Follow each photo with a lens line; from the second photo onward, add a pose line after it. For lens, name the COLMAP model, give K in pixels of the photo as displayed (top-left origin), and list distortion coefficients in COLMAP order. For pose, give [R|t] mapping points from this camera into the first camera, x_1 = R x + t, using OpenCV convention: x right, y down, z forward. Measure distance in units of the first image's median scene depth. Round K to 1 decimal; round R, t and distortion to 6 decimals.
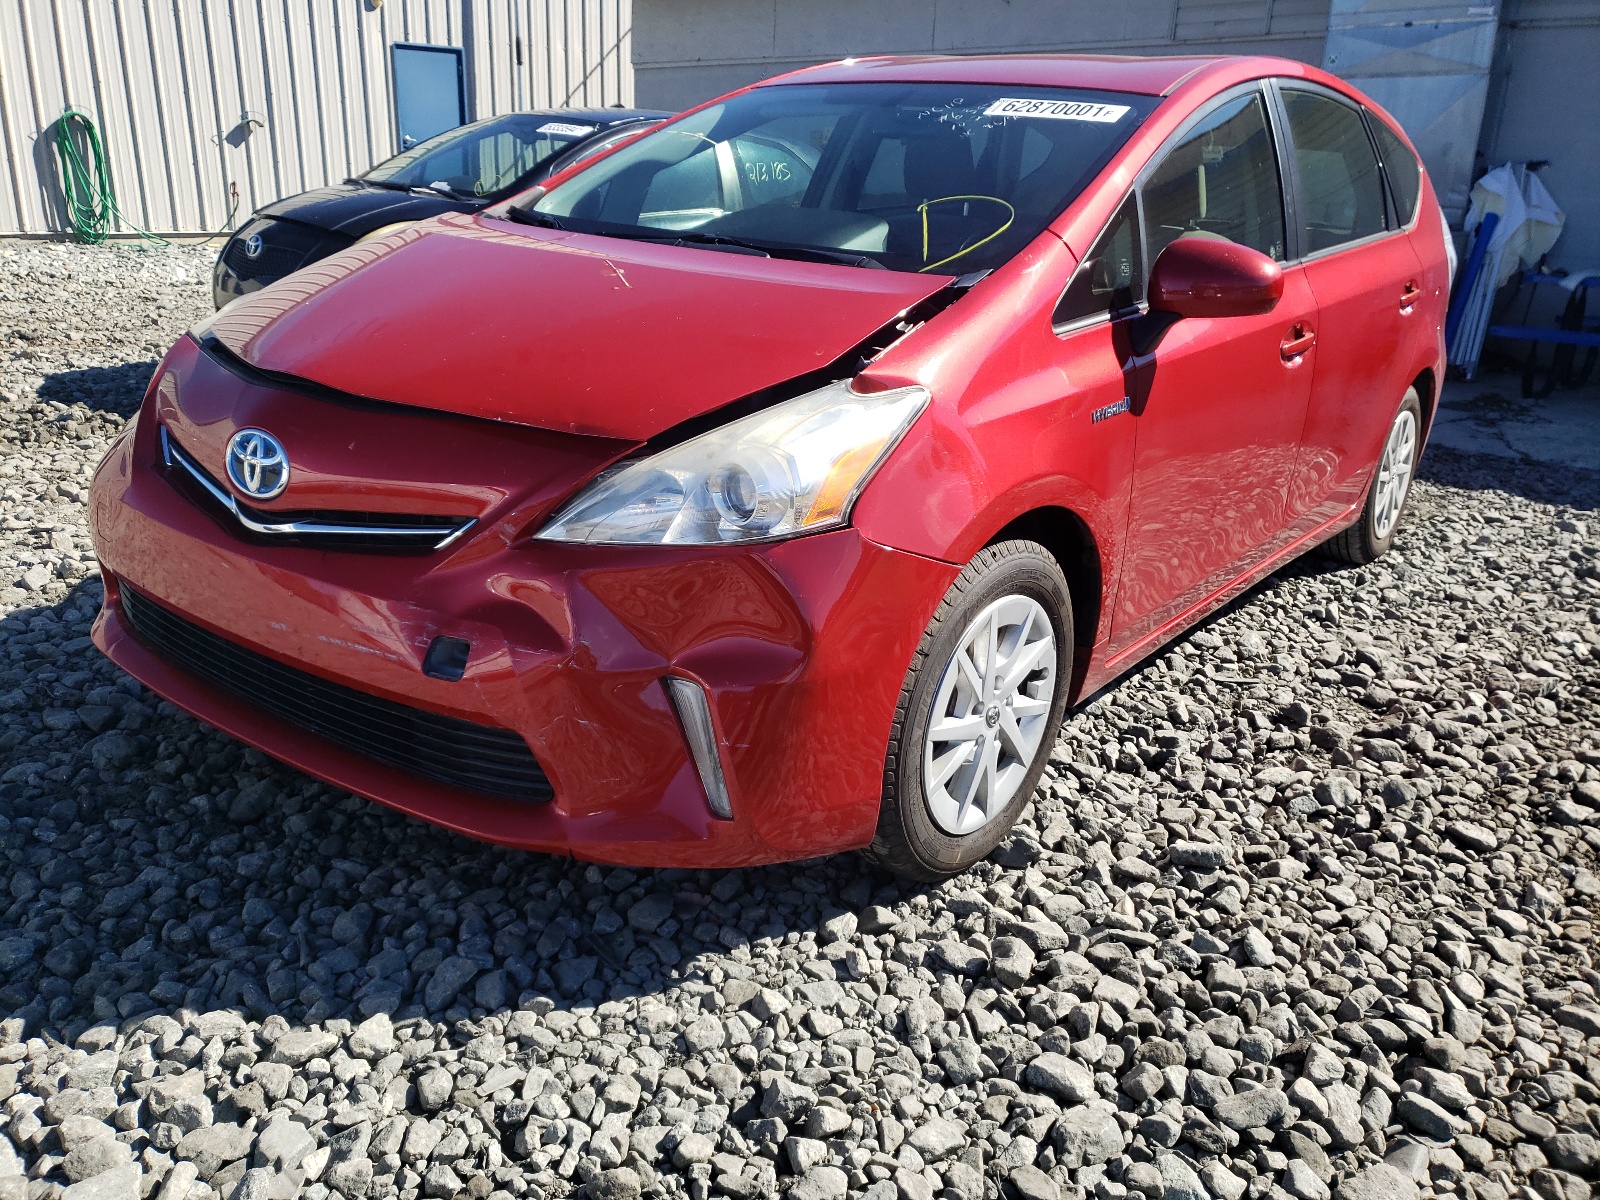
lens RADIAL K [[1225.9, 0, 786.6], [0, 1225.9, 600.4], [0, 0, 1]] dist [0.005403, -0.005908]
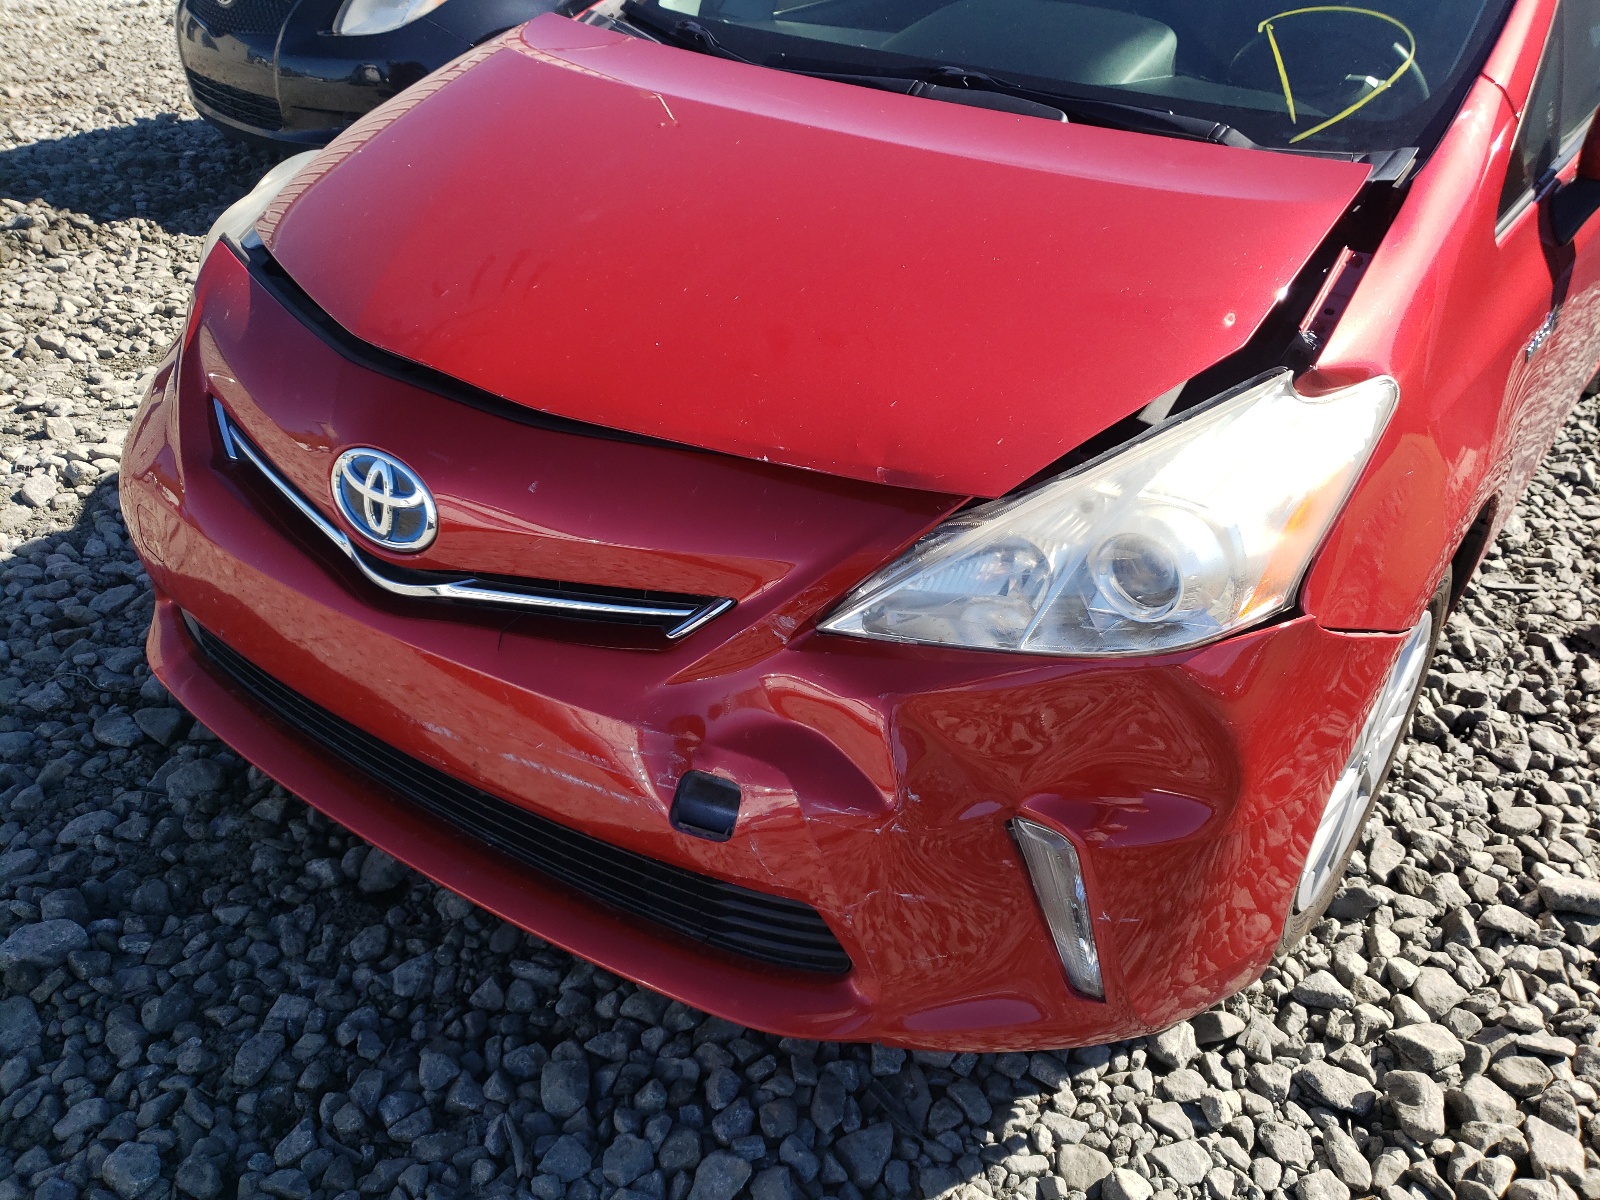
lens RADIAL K [[1225.9, 0, 815.6], [0, 1225.9, 595.2], [0, 0, 1]] dist [0.005403, -0.005908]
pose [[0.999373, -0.027981, 0.021699, -0.185918], [0.022456, 0.974654, 0.222587, -0.184849], [-0.027378, -0.221960, 0.974671, 0.283532]]
